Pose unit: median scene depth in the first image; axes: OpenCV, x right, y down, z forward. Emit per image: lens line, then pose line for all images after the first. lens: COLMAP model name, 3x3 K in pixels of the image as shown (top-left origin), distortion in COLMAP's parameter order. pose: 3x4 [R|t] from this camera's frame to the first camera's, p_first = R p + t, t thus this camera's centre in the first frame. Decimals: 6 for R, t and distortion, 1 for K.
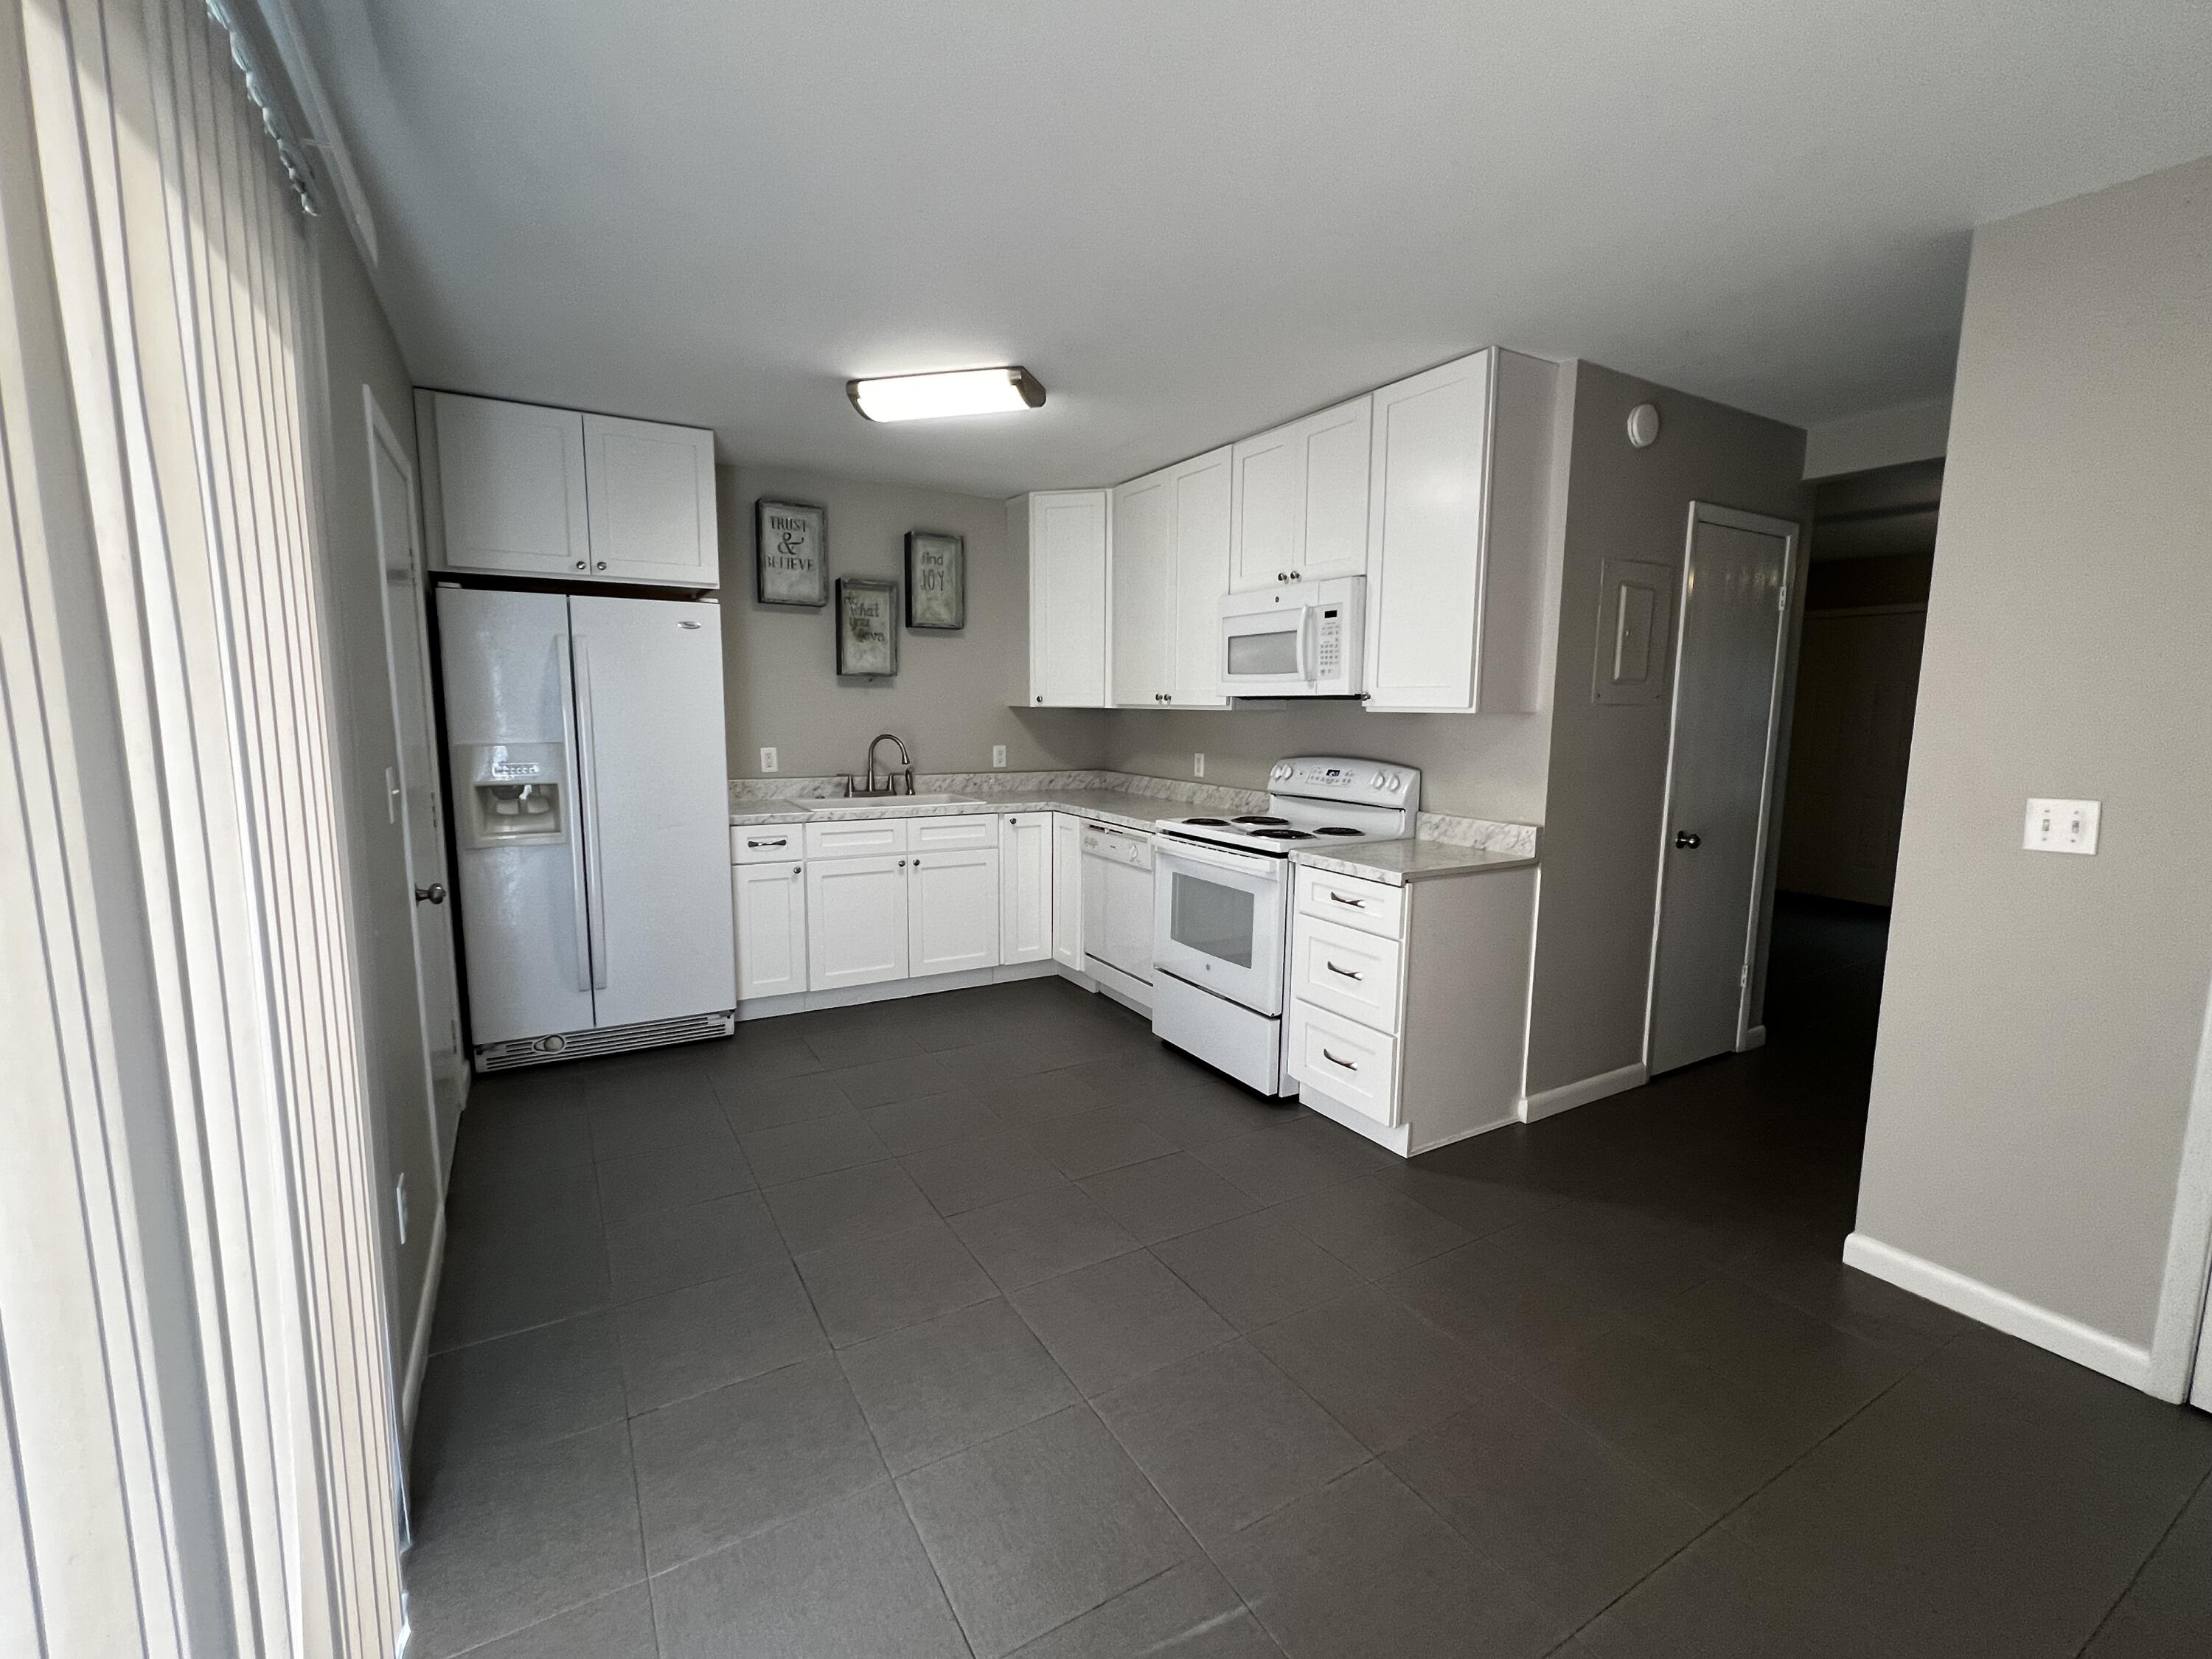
lens RADIAL K [[960.3, 0, 1099.3], [0, 960.3, 832.3], [0, 0, 1]] dist [0.002342, 0.000503]
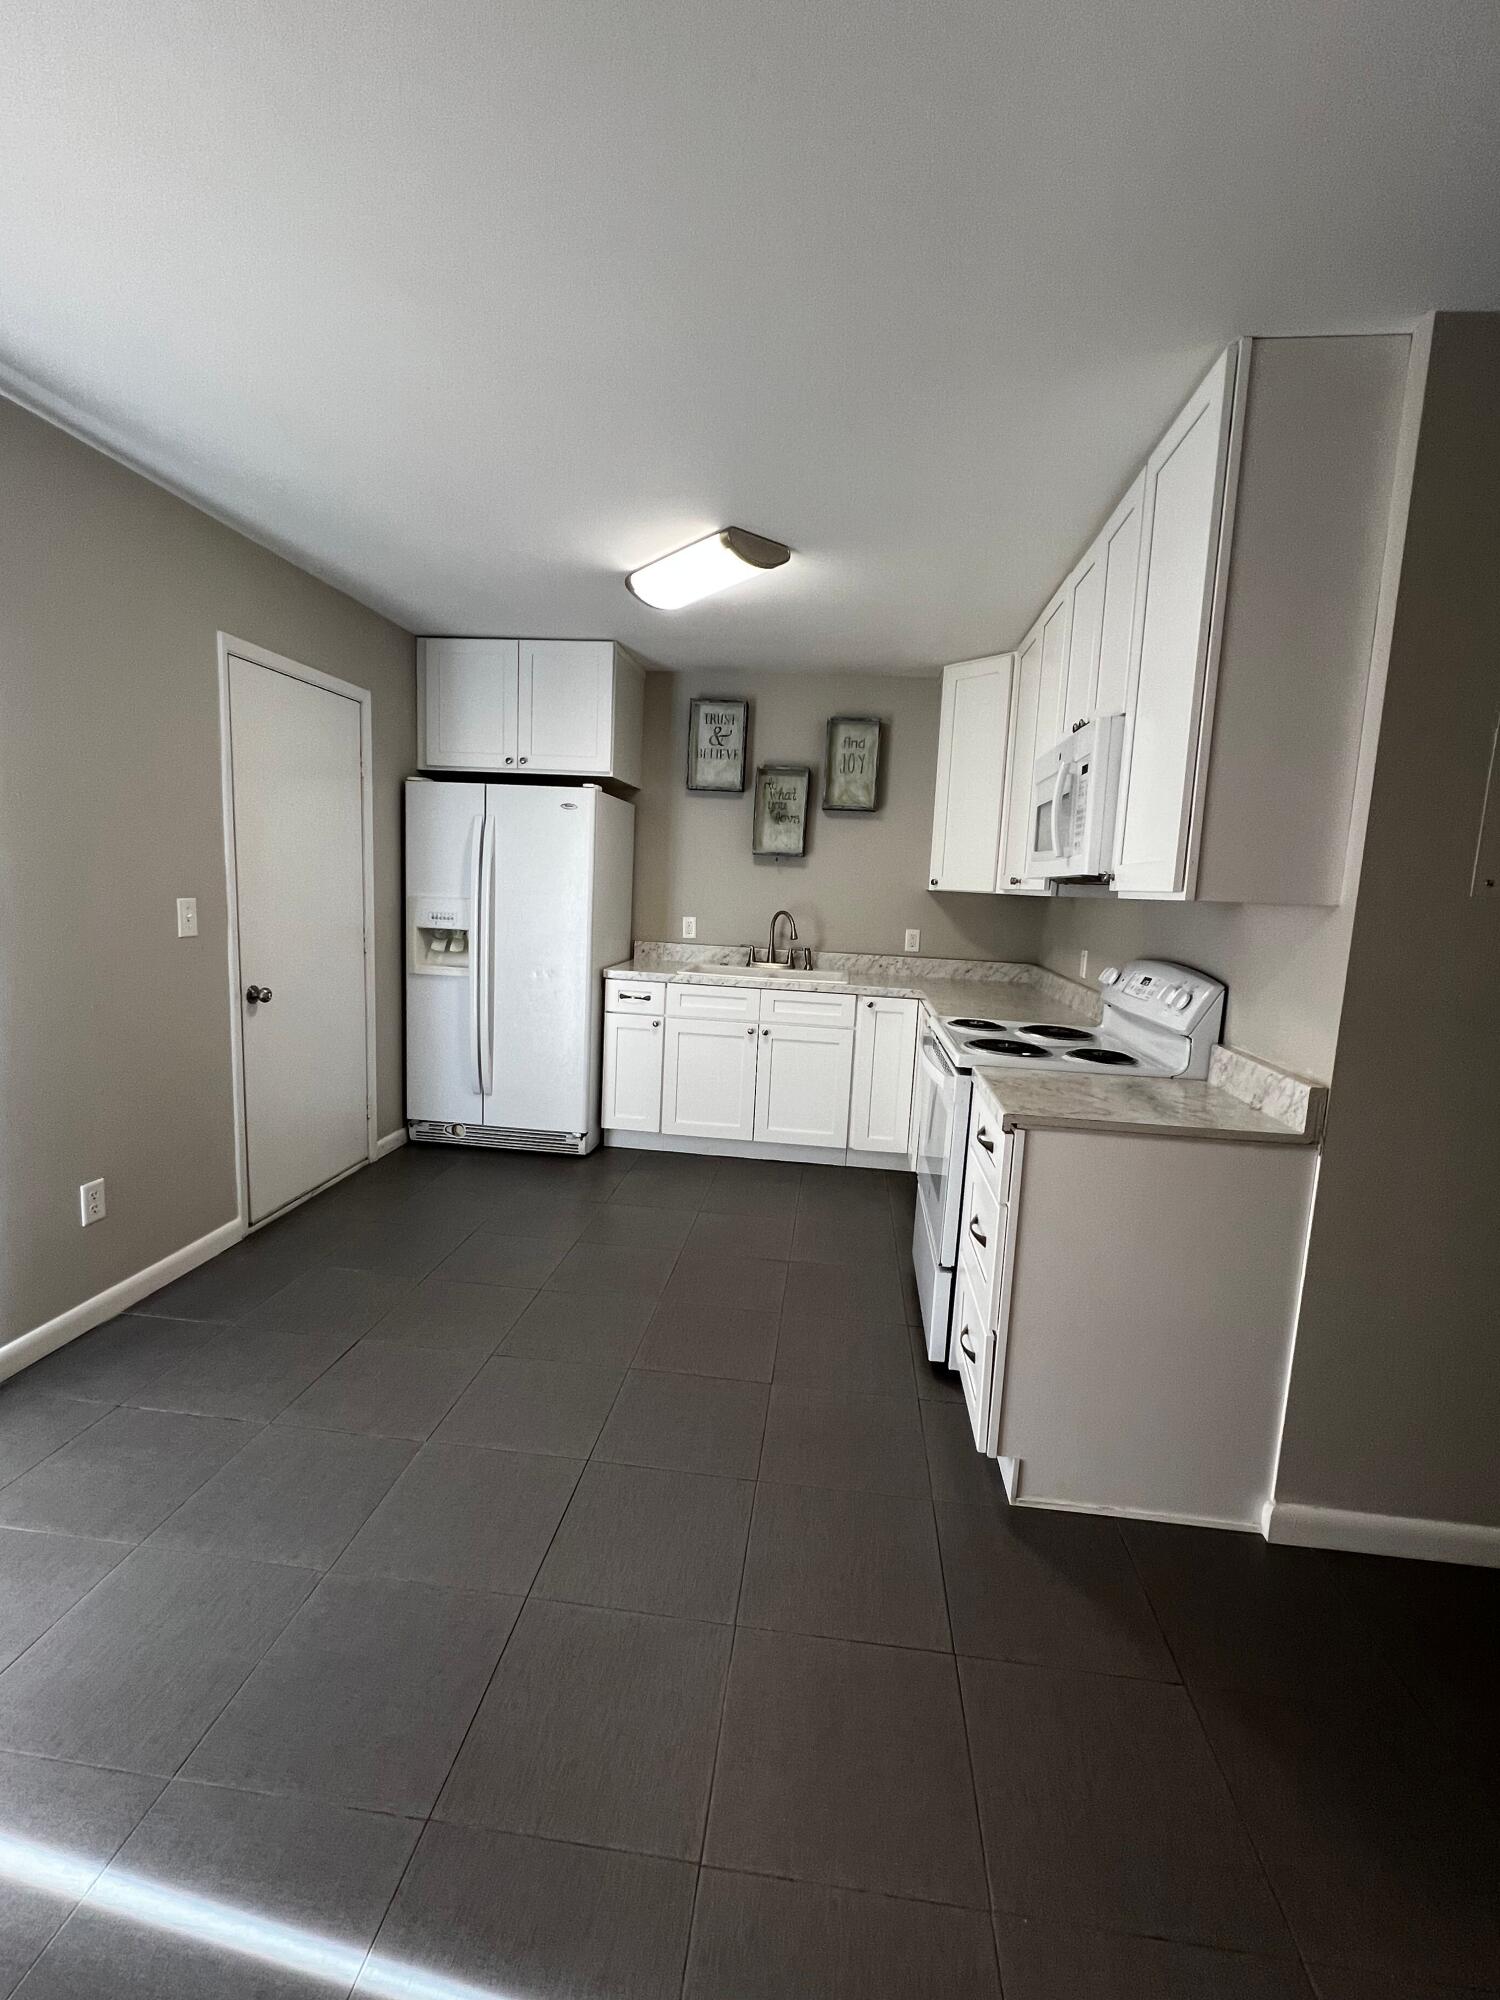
lens RADIAL K [[868.2, 0, 753.6], [0, 868.2, 997.6], [0, 0, 1]] dist [0.002342, 0.000503]
pose [[0.804753, 0.106360, -0.584003, 0.421107], [-0.117727, 0.992872, 0.018597, -0.026785], [0.581818, 0.053787, 0.811538, 0.273916]]
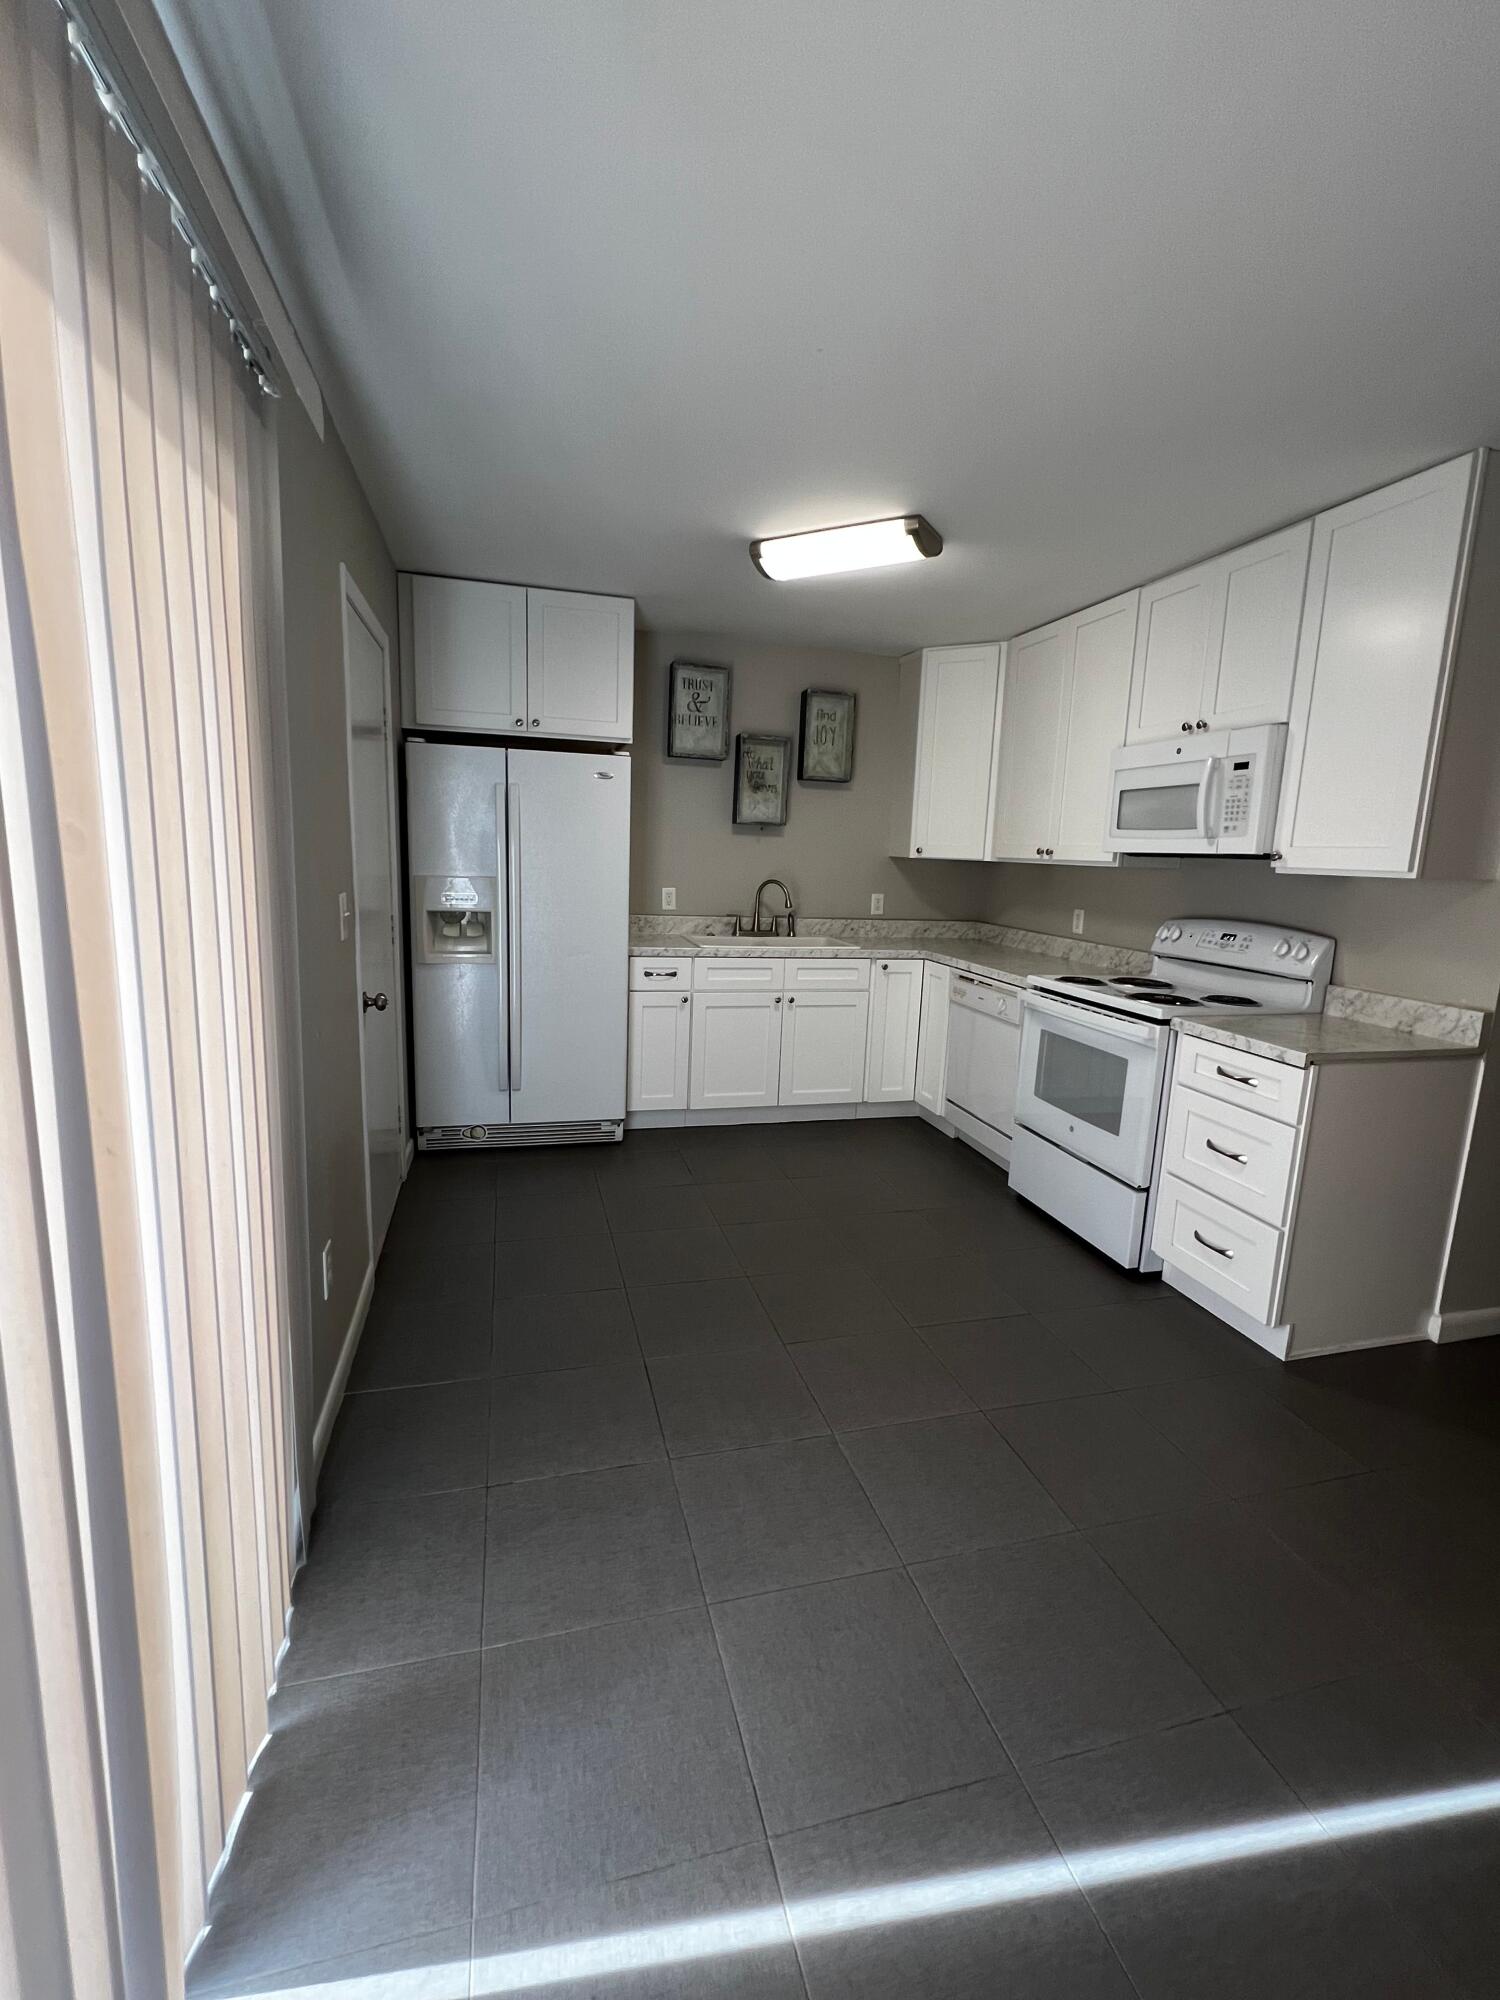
lens RADIAL K [[868.2, 0, 746.0], [0, 868.2, 996.9], [0, 0, 1]] dist [0.002342, 0.000503]
pose [[0.964905, 0.069493, -0.253237, 0.007603], [-0.061914, 0.997366, 0.037784, -0.006752], [0.255195, -0.020779, 0.966666, 0.059072]]
